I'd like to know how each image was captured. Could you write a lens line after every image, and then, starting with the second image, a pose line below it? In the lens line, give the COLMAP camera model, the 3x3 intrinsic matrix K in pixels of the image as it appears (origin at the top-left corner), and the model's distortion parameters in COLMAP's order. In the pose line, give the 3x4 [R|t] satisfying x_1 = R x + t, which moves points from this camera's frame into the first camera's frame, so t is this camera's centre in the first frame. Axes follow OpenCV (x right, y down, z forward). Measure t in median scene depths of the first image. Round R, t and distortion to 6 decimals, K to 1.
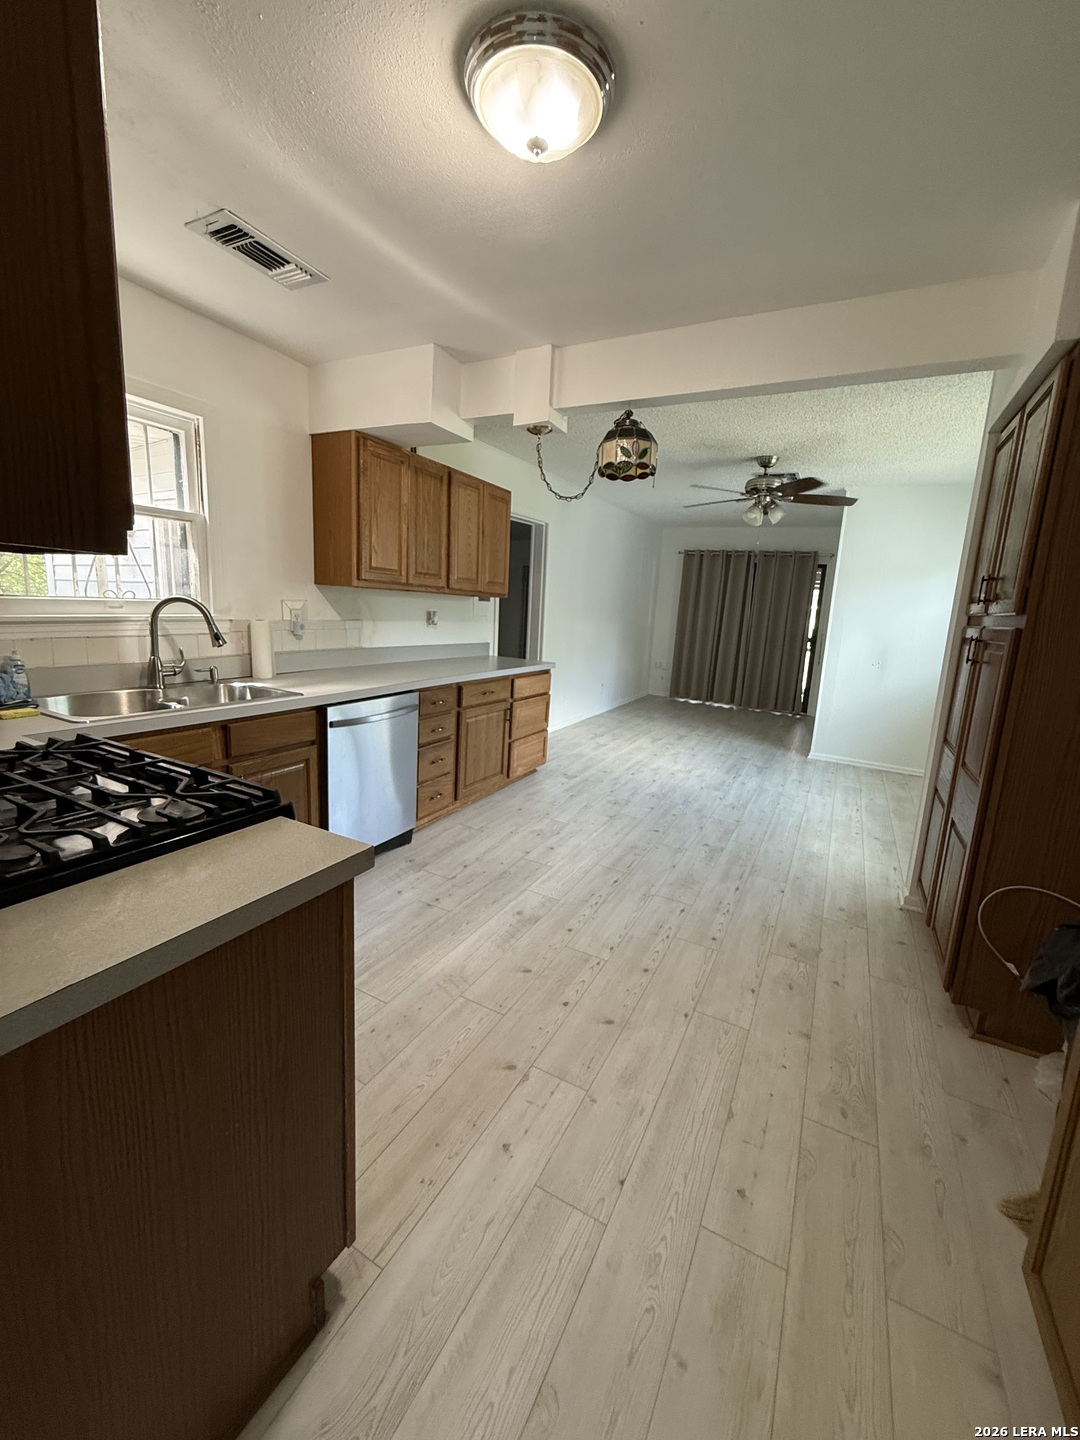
lens RADIAL K [[575.9, 0, 544.3], [0, 575.9, 716.0], [0, 0, 1]] dist [0.000137, 0.000644]
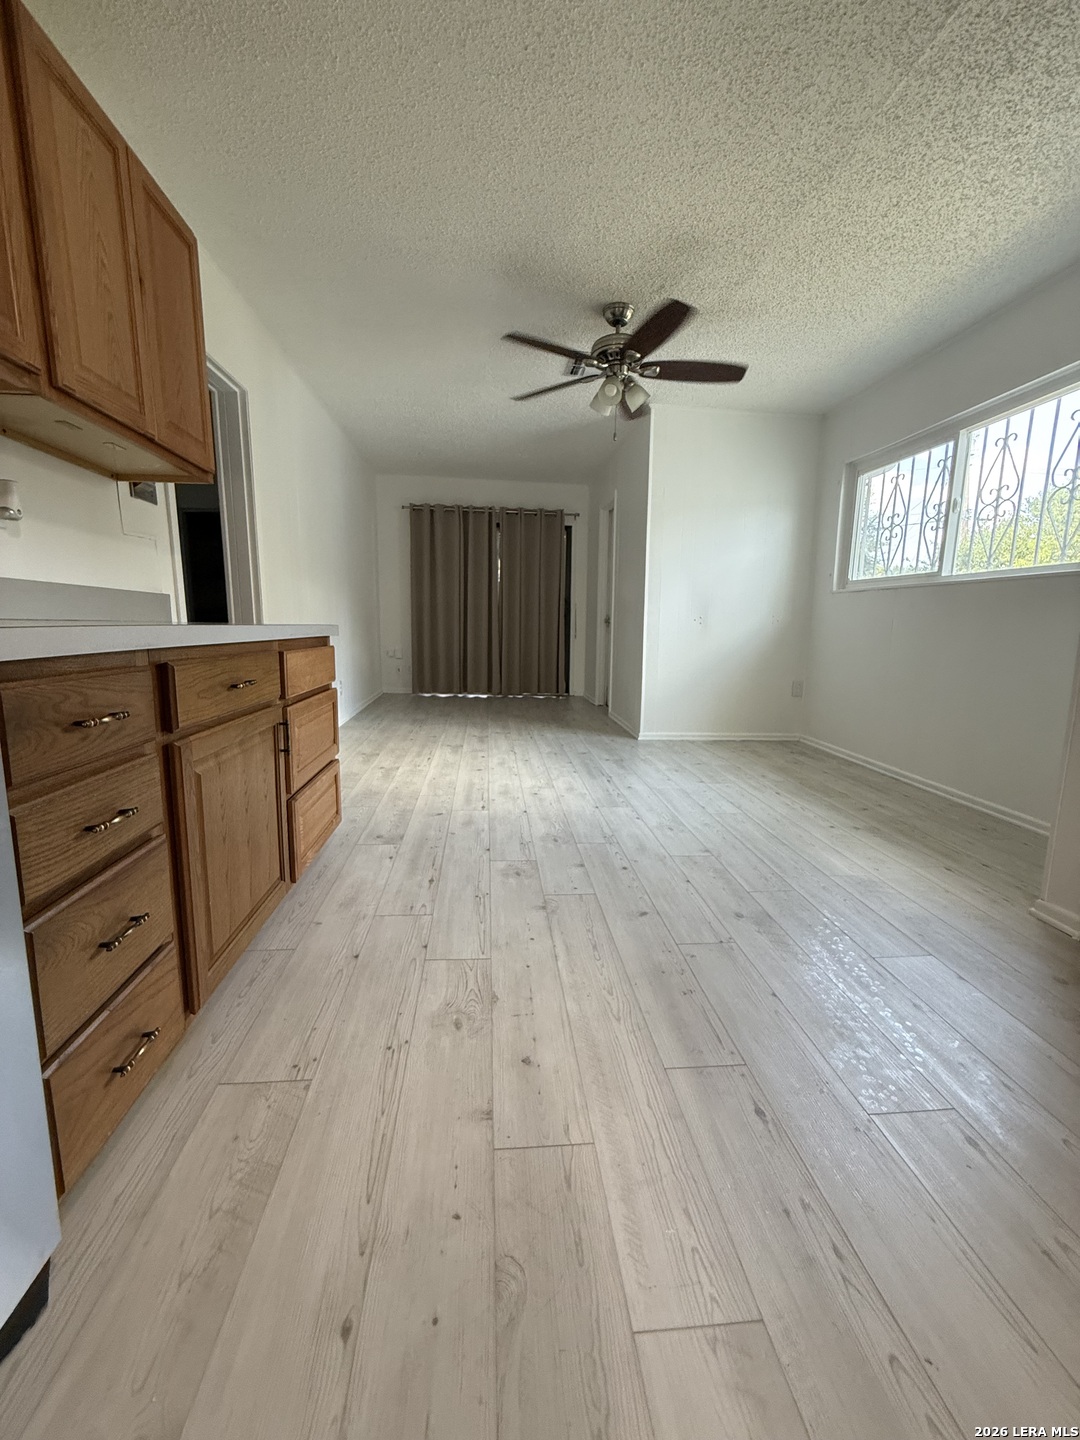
lens RADIAL K [[575.9, 0, 544.3], [0, 575.9, 716.0], [0, 0, 1]] dist [0.000137, 0.000644]
pose [[0.834749, -0.128266, 0.535483, -0.121310], [0.132665, 0.990692, 0.030496, -0.005328], [-0.534410, 0.045583, 0.843995, 0.528188]]
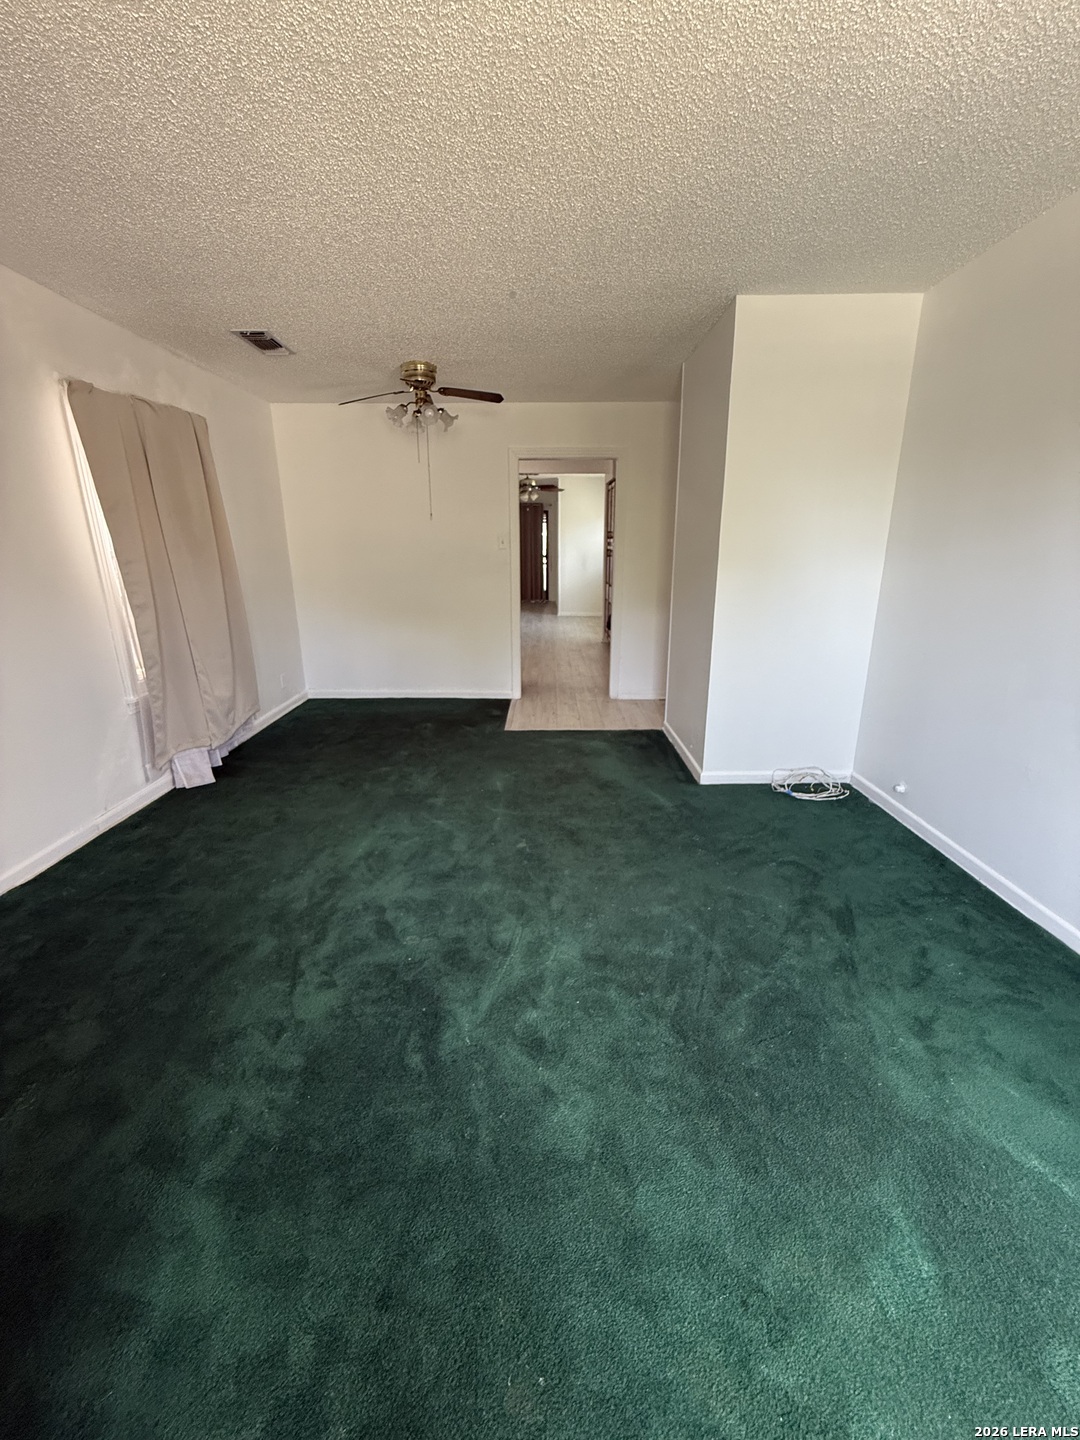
lens RADIAL K [[575.9, 0, 544.3], [0, 575.9, 716.0], [0, 0, 1]] dist [0.000137, 0.000644]
pose [[0.898935, -0.181941, 0.398513, -0.570797], [0.135532, 0.980552, 0.141949, 0.165197], [-0.416589, -0.073591, 0.906111, -1.053285]]
